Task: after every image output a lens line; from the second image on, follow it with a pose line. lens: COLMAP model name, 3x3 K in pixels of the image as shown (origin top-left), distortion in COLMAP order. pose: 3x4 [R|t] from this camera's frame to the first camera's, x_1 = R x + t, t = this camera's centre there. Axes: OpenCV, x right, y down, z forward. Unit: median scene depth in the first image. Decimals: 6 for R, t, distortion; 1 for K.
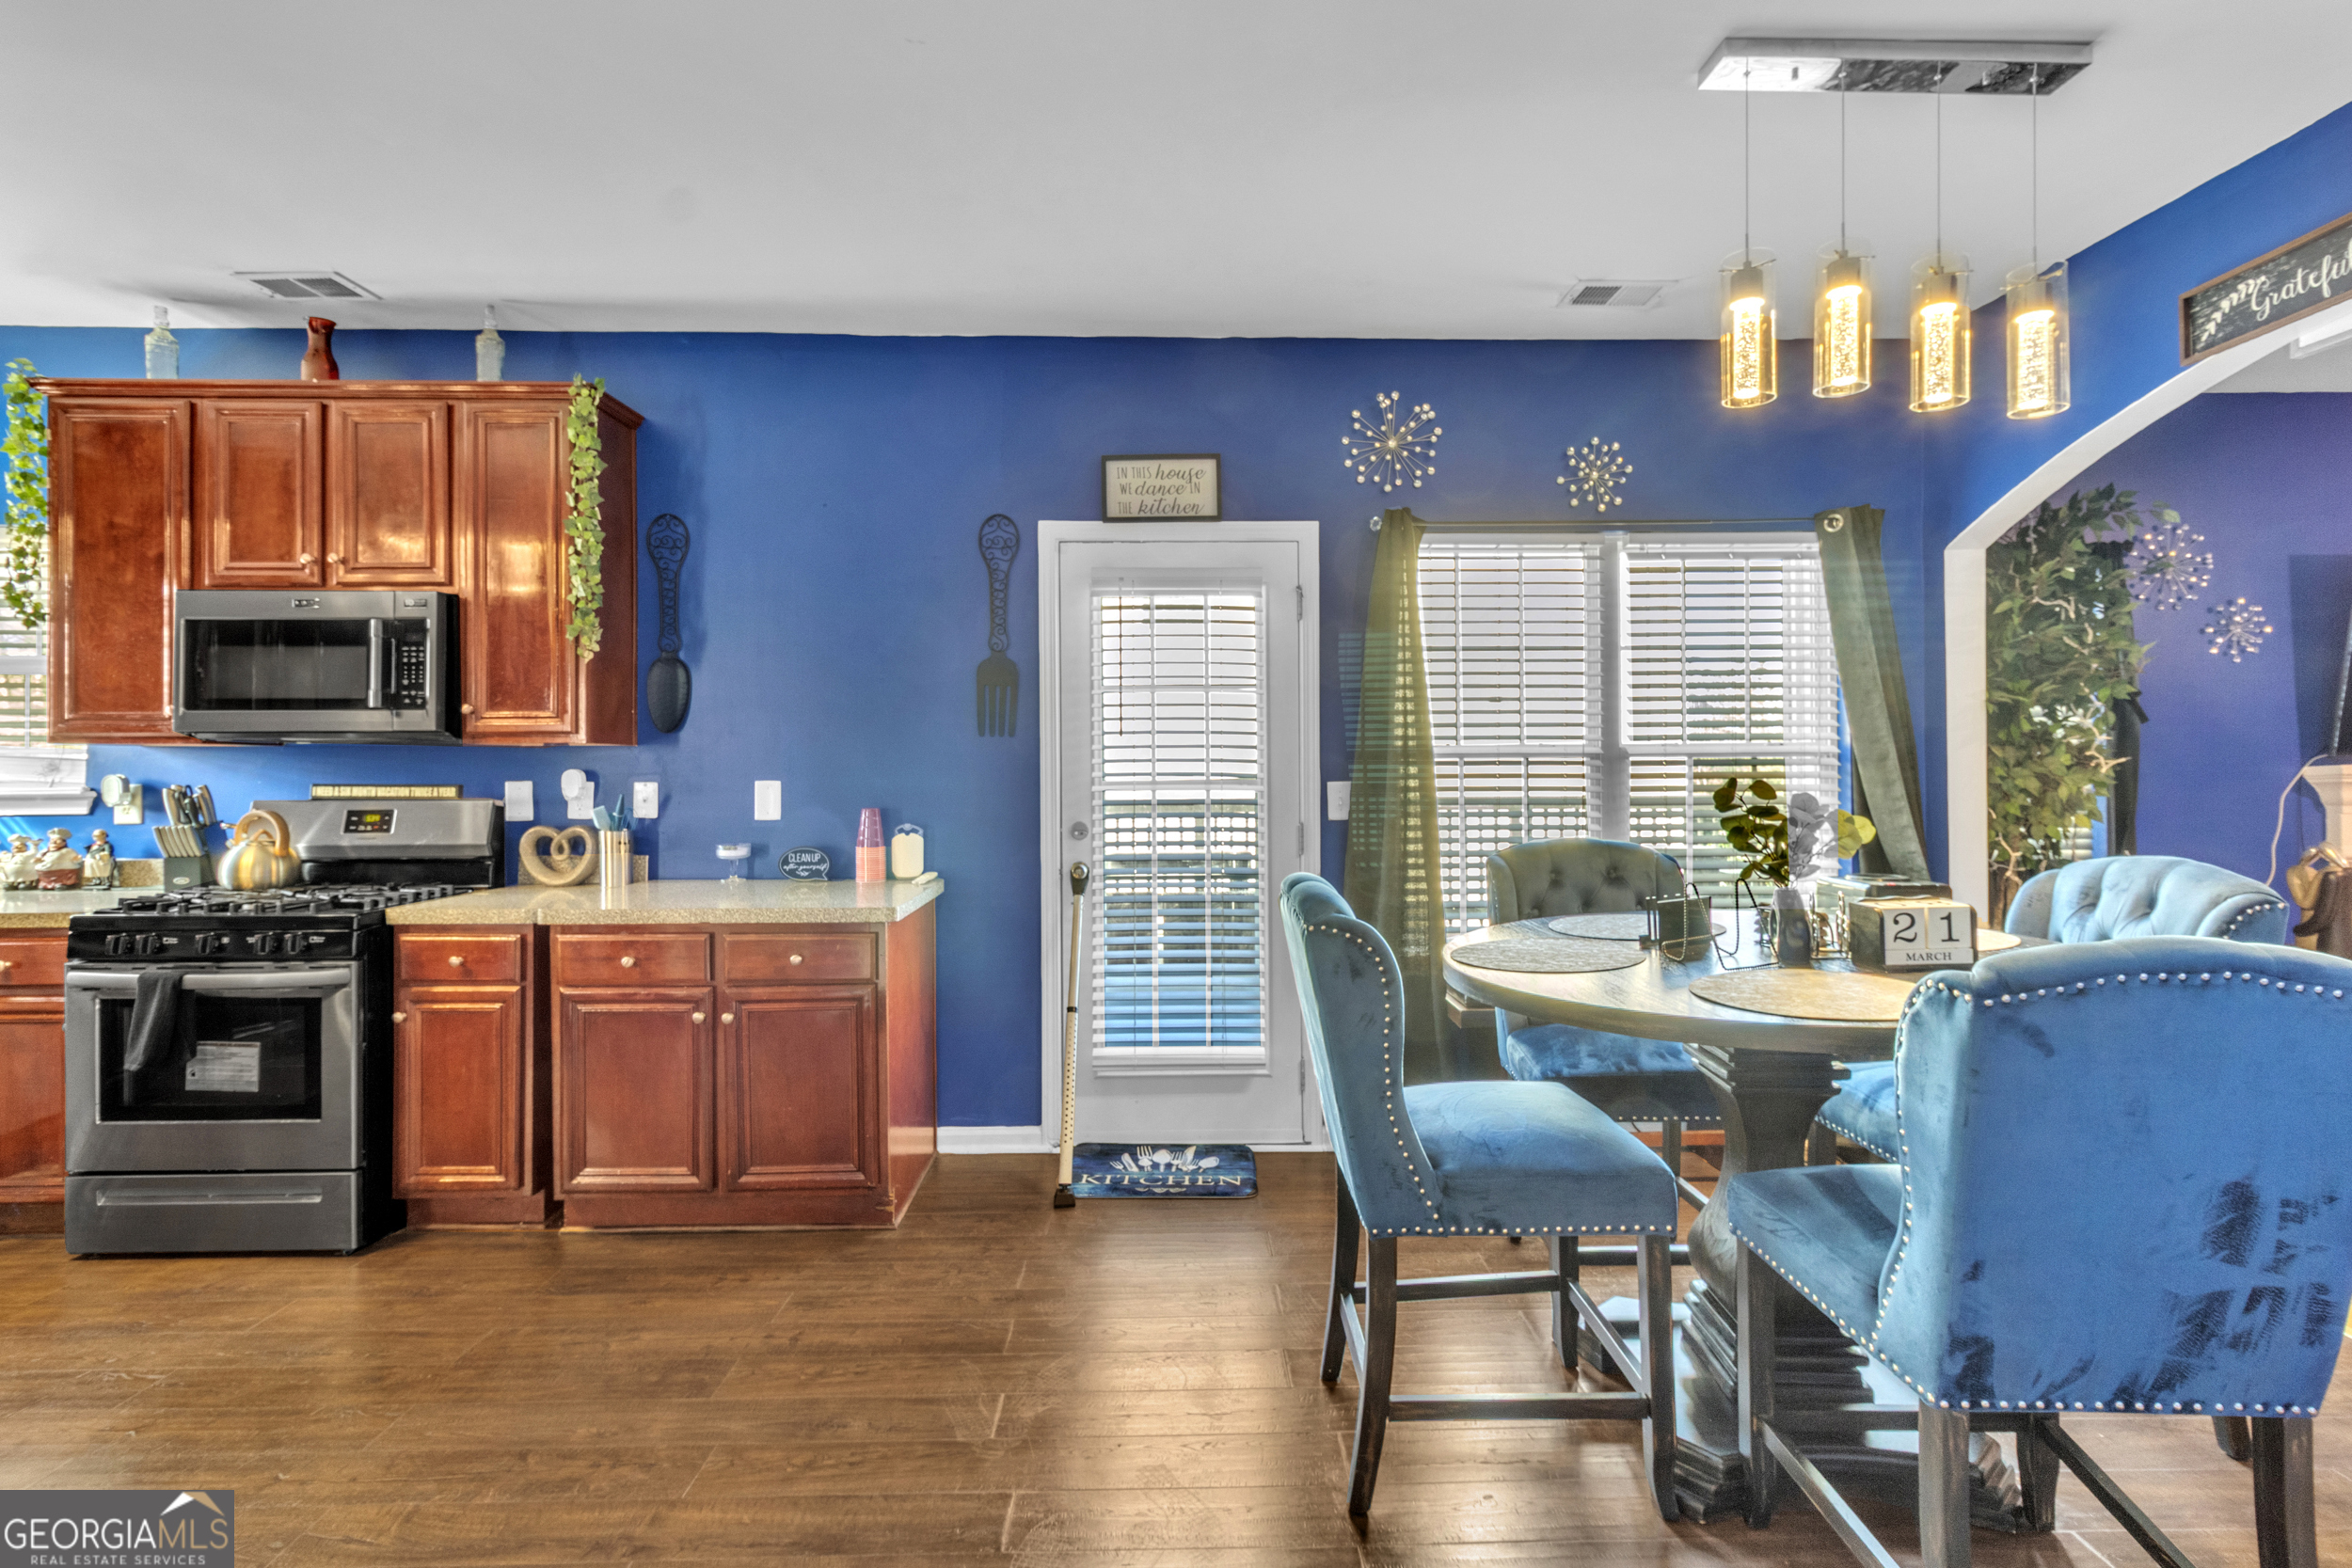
lens RADIAL K [[1110.4, 0, 1176.8], [0, 1110.4, 763.6], [0, 0, 1]] dist [0.002530, -0.000018]
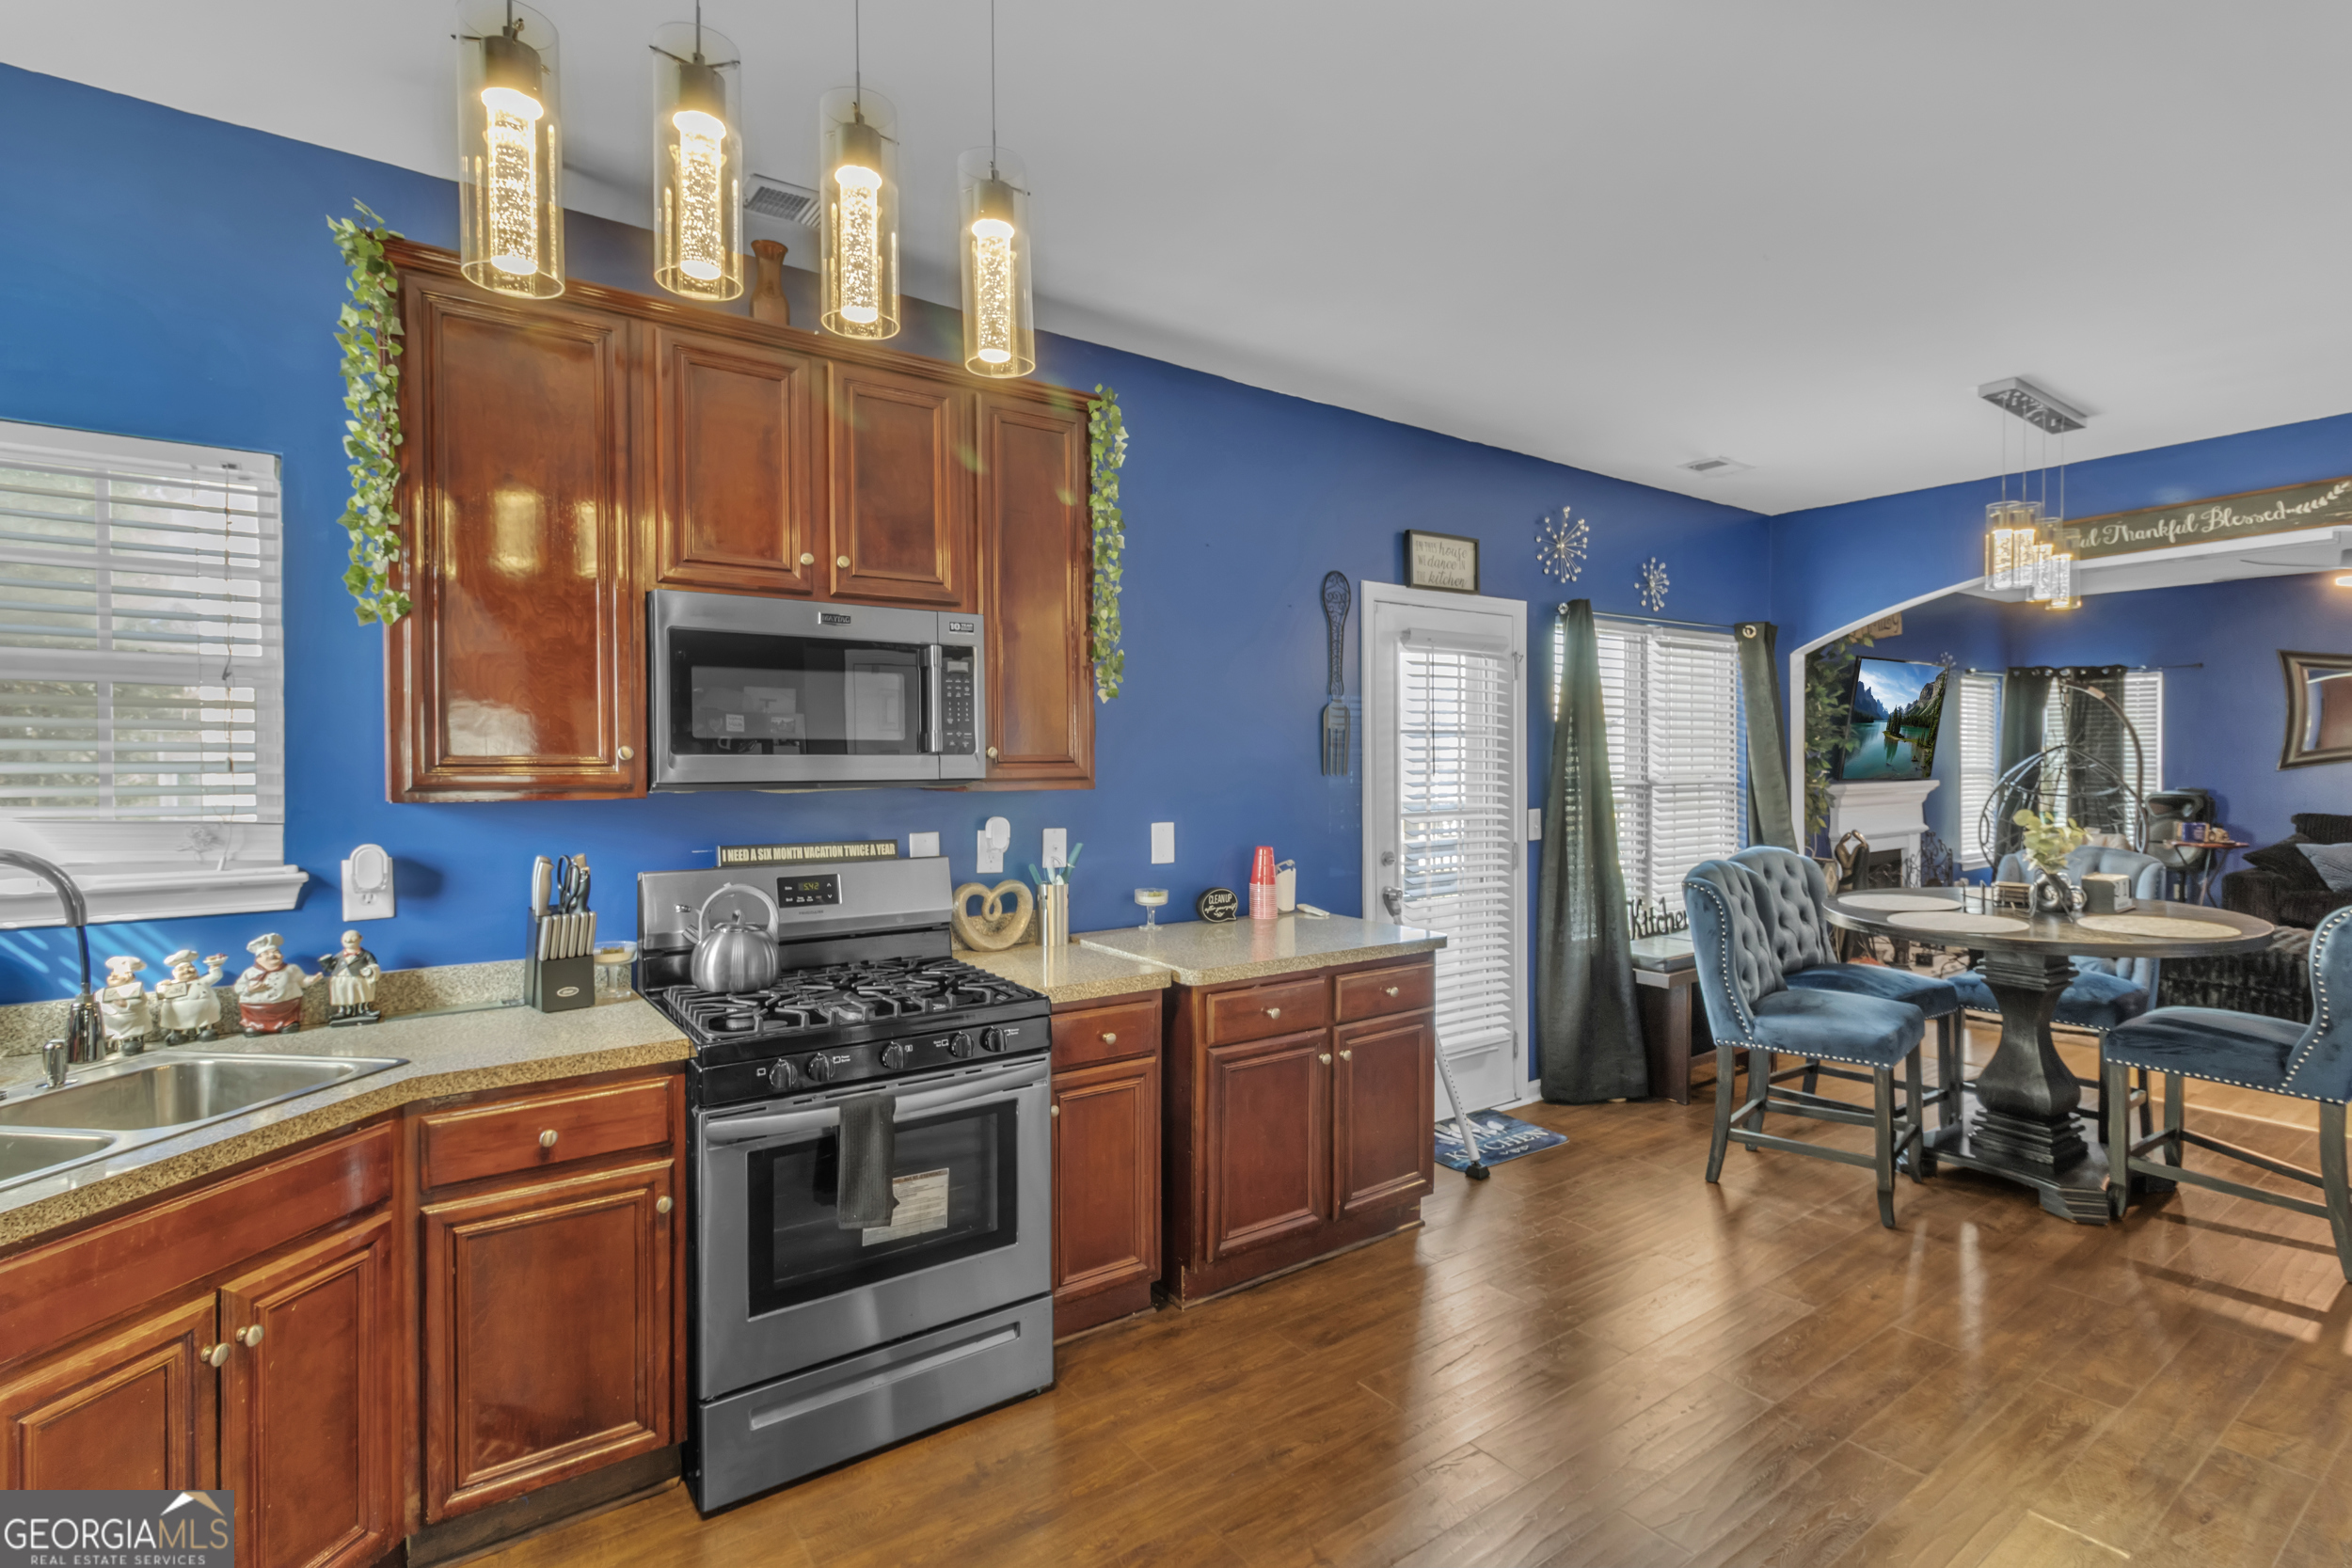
lens RADIAL K [[1128.2, 0, 1176.0], [0, 1128.2, 784.0], [0, 0, 1]] dist [0.000417, 0.000024]
pose [[0.820388, -0.010638, 0.571709, -0.968761], [0.000433, 0.999838, 0.017983, -0.038188], [-0.571807, -0.014506, 0.820260, 0.191702]]
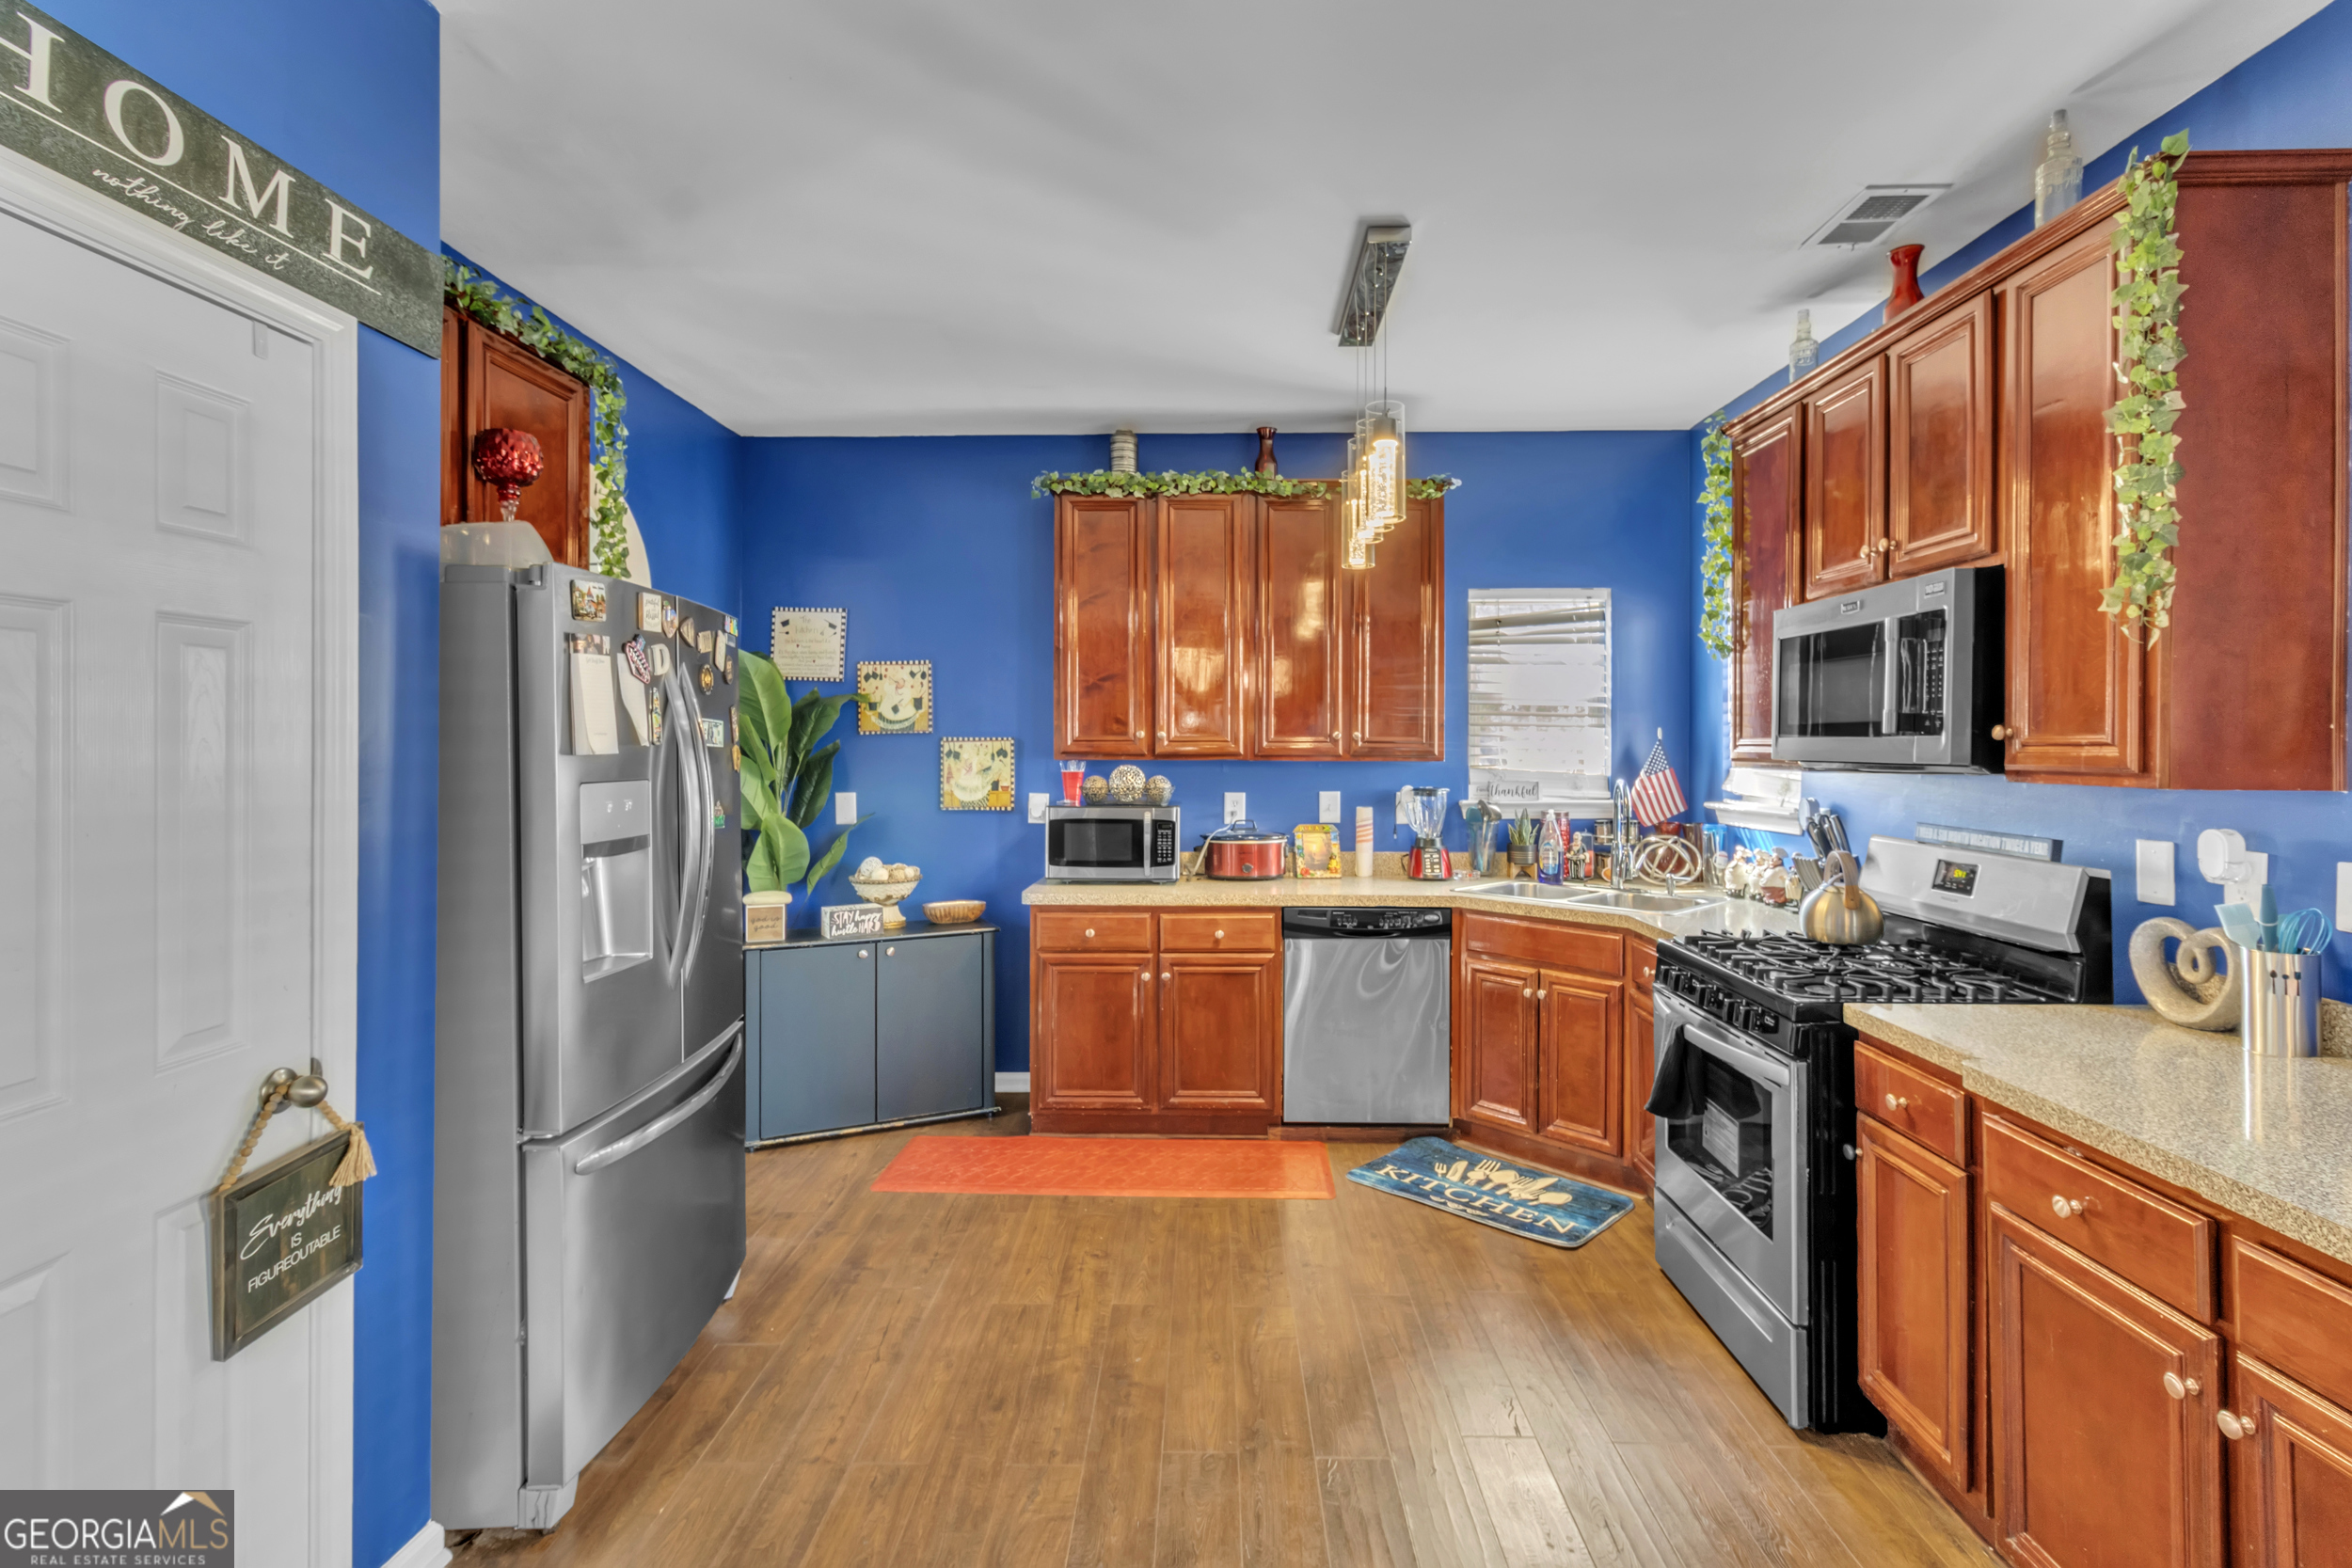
lens RADIAL K [[1118.0, 0, 1200.5], [0, 1118.0, 738.9], [0, 0, 1]] dist [0.002843, 0.000688]
pose [[-0.026034, -0.001113, -0.999660, 0.054400], [-0.000061, 0.999999, -0.001112, -0.042069], [0.999661, 0.000032, -0.026034, 0.502671]]
